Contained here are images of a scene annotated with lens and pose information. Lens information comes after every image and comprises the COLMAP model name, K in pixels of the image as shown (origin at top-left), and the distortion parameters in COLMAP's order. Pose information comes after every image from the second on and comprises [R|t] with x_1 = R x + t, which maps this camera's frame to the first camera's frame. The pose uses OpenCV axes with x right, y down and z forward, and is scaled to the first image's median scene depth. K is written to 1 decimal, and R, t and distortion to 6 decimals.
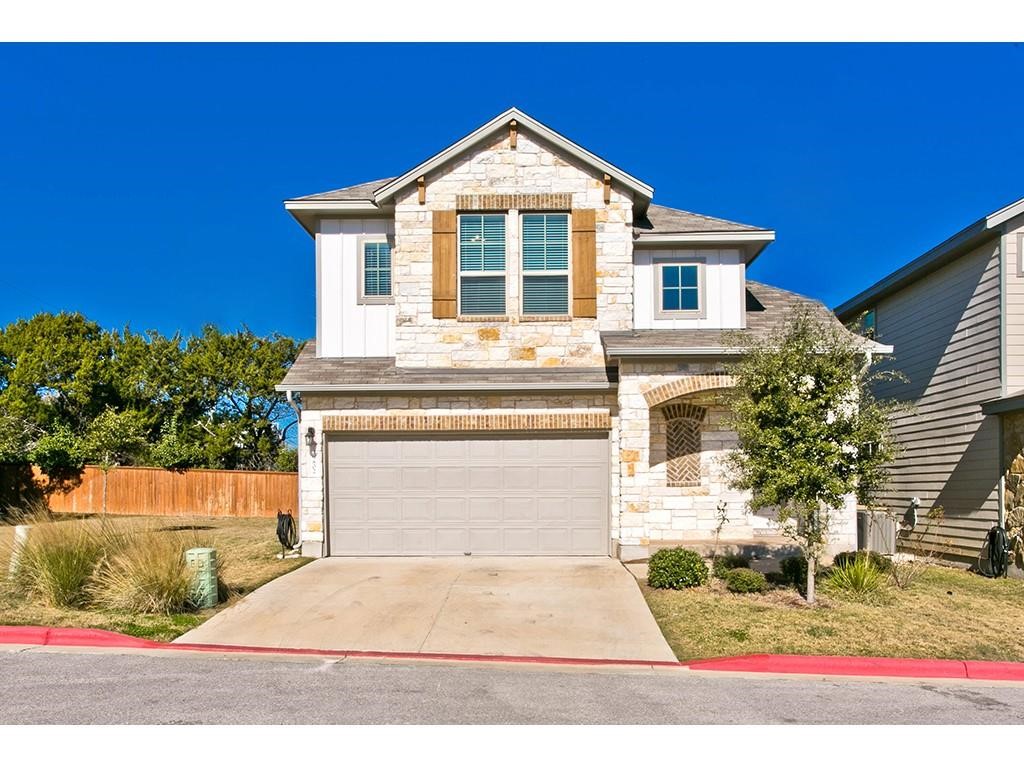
lens RADIAL K [[876.0, 0, 543.7], [0, 876.0, 399.1], [0, 0, 1]] dist [0.001614, 0.000741]
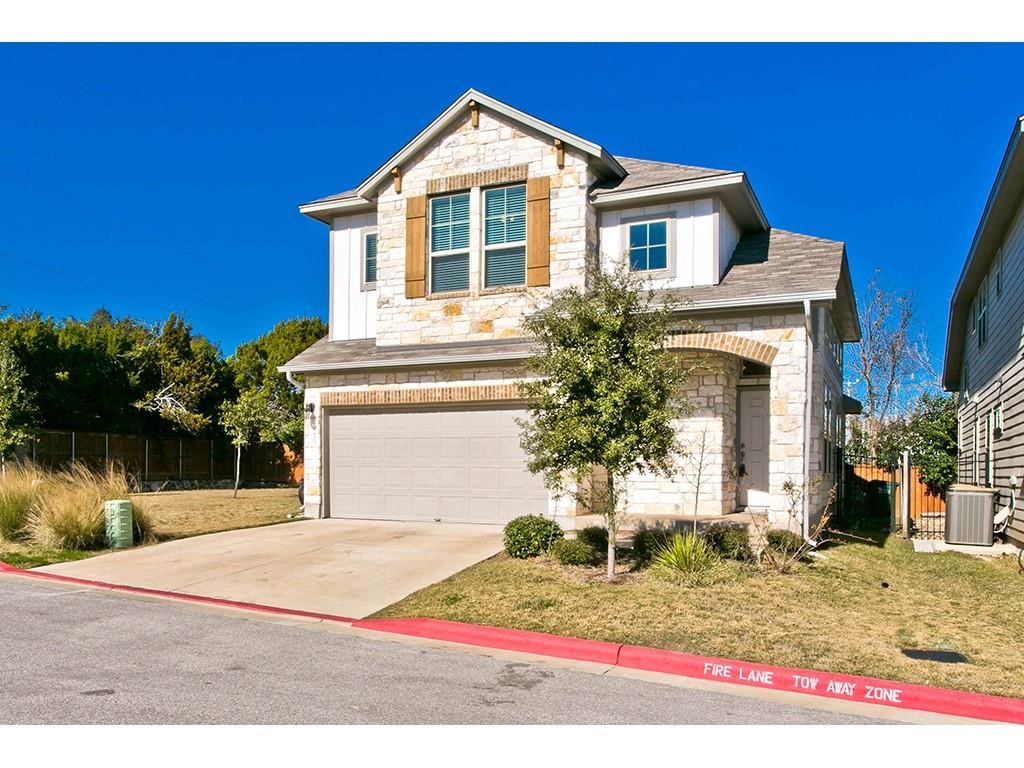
lens RADIAL K [[859.4, 0, 512.0], [0, 859.4, 384.0], [0, 0, 1]] dist [0.006096, 0.001121]
pose [[0.901741, -0.032277, -0.431071, 0.434406], [0.031163, 0.999468, -0.009649, 0.025775], [0.431153, -0.004732, 0.902267, 0.106787]]
